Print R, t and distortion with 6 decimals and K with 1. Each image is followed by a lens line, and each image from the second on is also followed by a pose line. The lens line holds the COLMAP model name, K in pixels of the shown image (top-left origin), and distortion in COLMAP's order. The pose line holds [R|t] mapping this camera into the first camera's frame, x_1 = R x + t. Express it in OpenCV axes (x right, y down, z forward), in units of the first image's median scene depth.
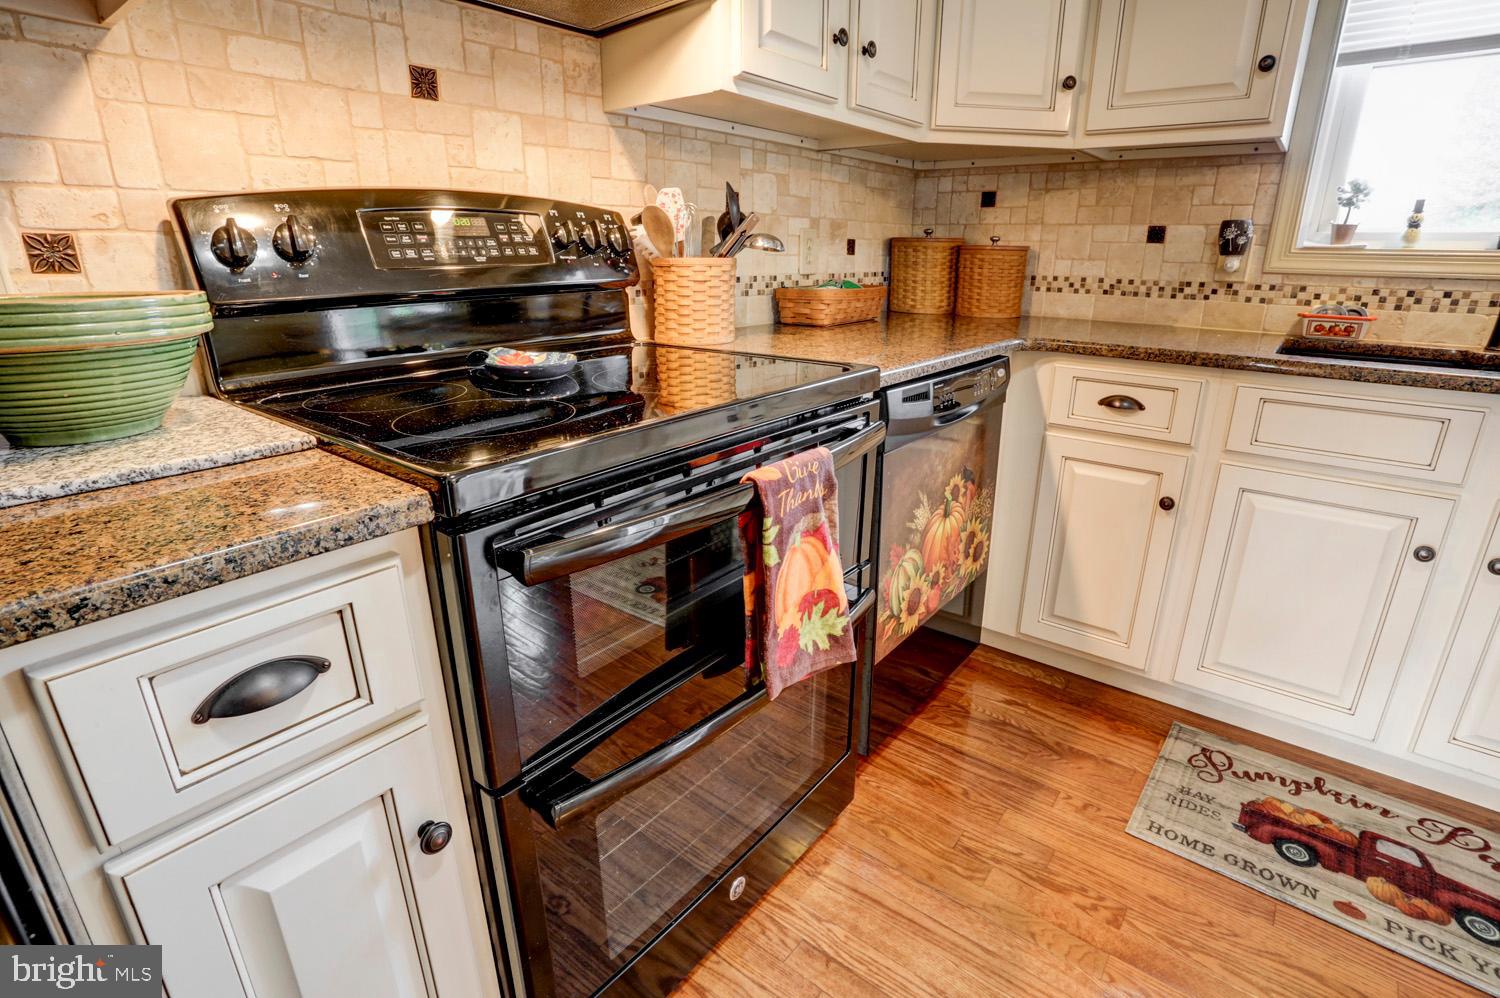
lens RADIAL K [[727.9, 0, 755.8], [0, 727.9, 500.0], [0, 0, 1]] dist [-0.080542, 0.032792]
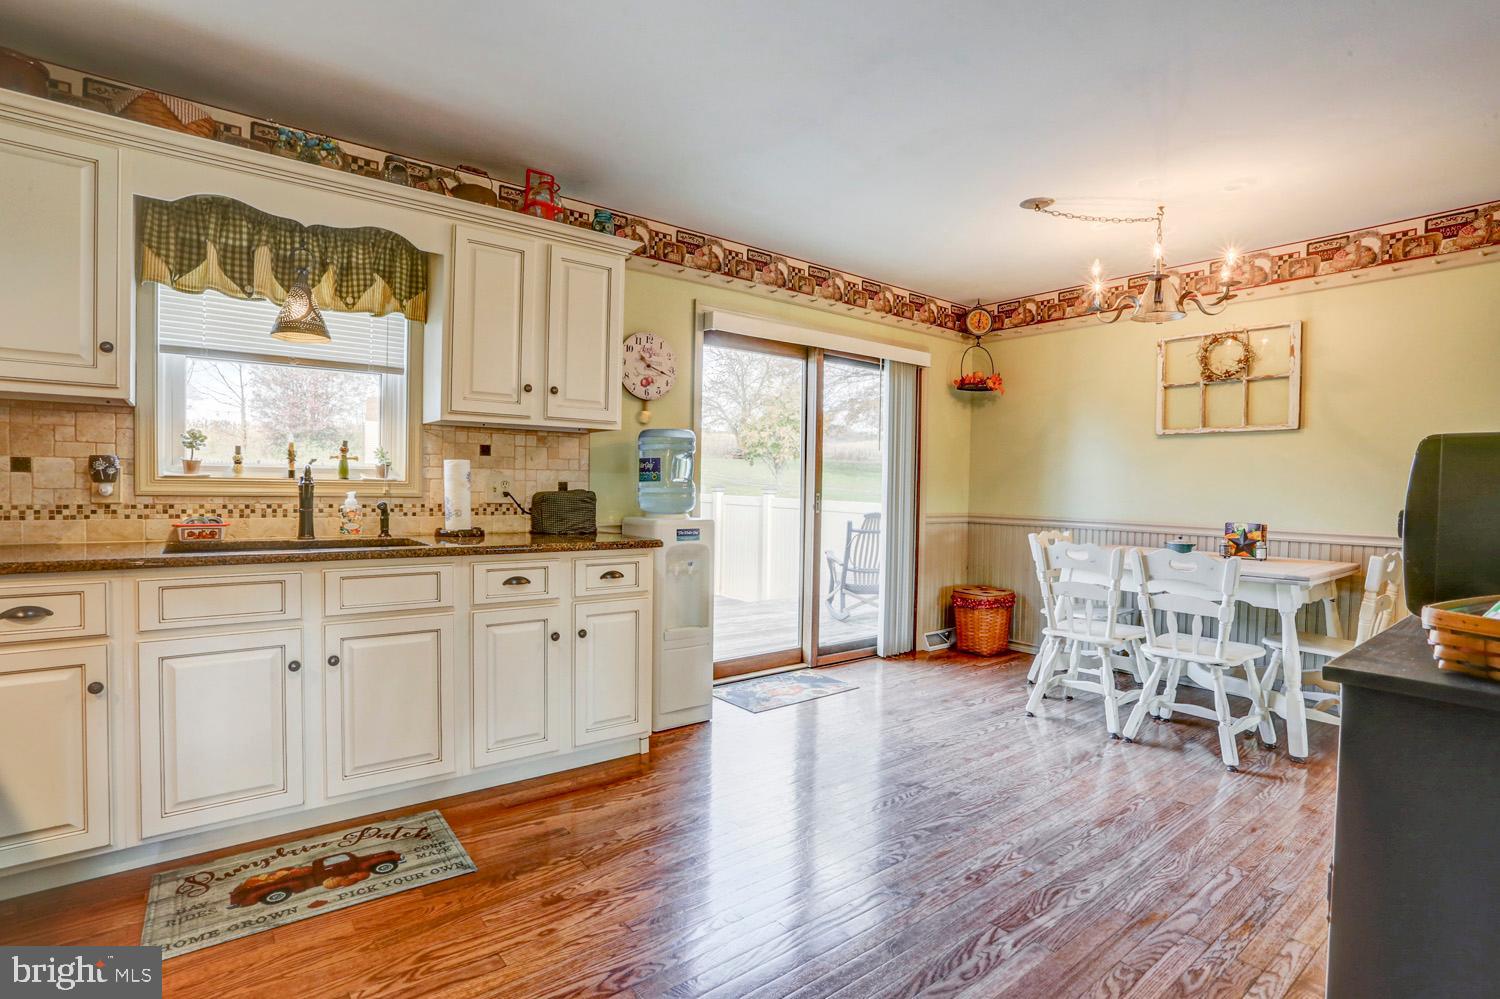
lens RADIAL K [[725.7, 0, 750.0], [0, 725.7, 499.5], [0, 0, 1]] dist [-0.070885, 0.028394]
pose [[0.228800, -0.017738, 0.973312, -0.287442], [0.302351, 0.951681, -0.053731, 0.098363], [-0.925329, 0.306575, 0.223108, -0.351789]]
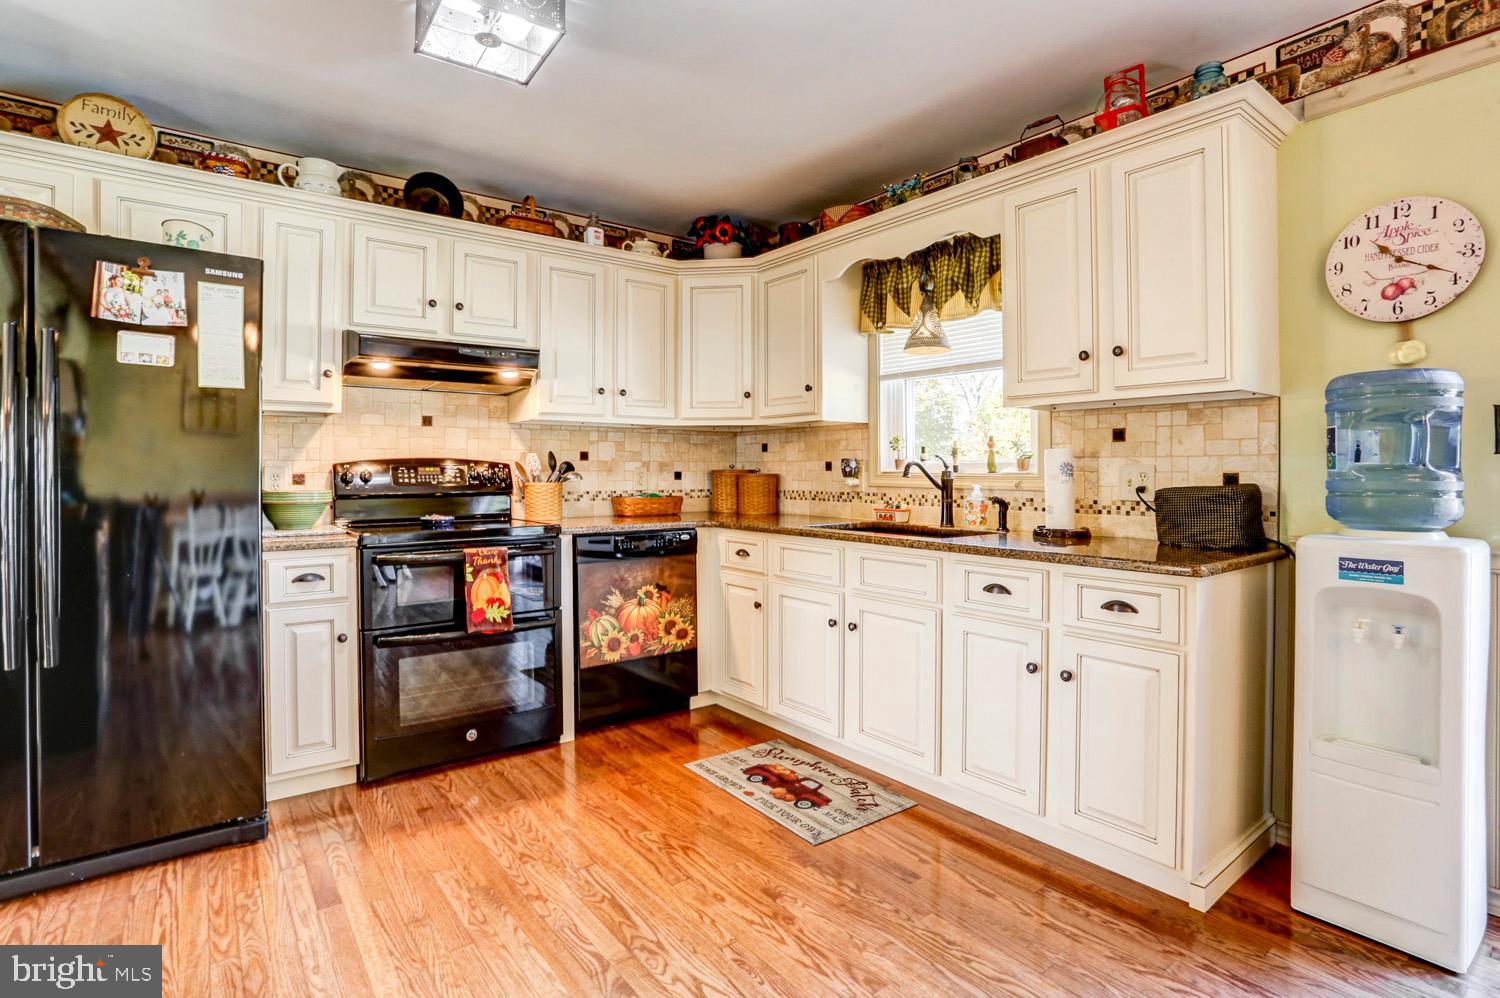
lens RADIAL K [[745.5, 0, 748.3], [0, 745.5, 465.8], [0, 0, 1]] dist [-0.080916, 0.036684]
pose [[0.970242, -0.004370, -0.242098, 1.048730], [-0.076163, 0.943579, -0.322268, 0.296513], [0.229847, 0.331117, 0.915167, -0.937904]]
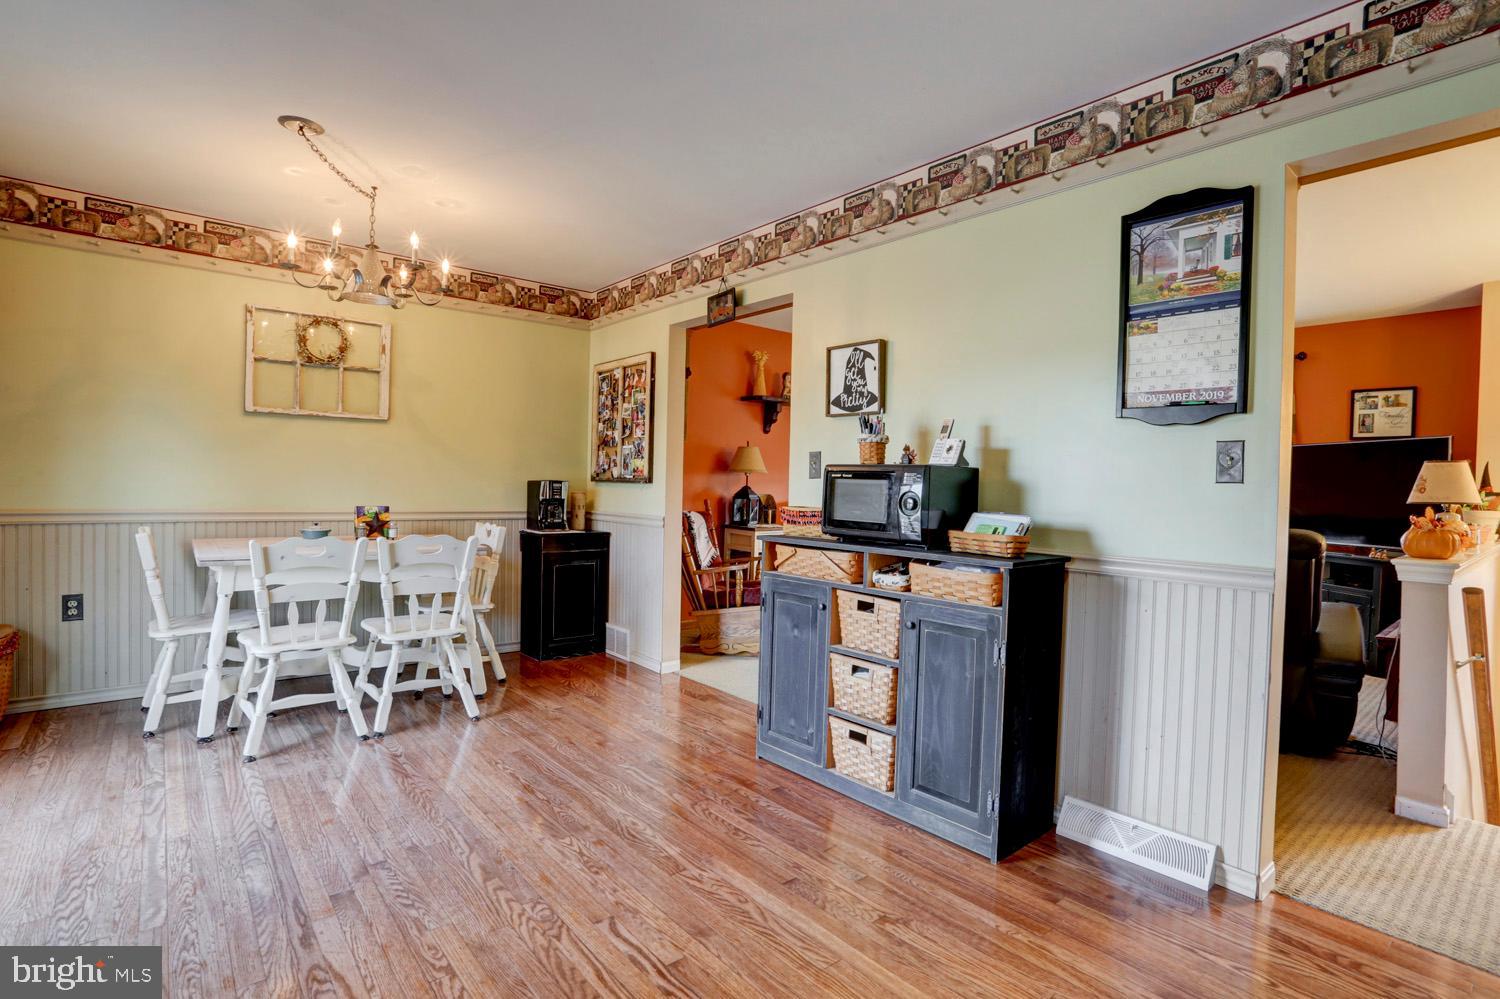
lens RADIAL K [[725.7, 0, 750.0], [0, 725.7, 499.5], [0, 0, 1]] dist [-0.070885, 0.028394]
pose [[-0.980142, -0.029194, 0.196137, 0.534689], [0.040035, 0.939602, 0.339921, -0.266826], [-0.194214, 0.341023, -0.919774, 0.686282]]
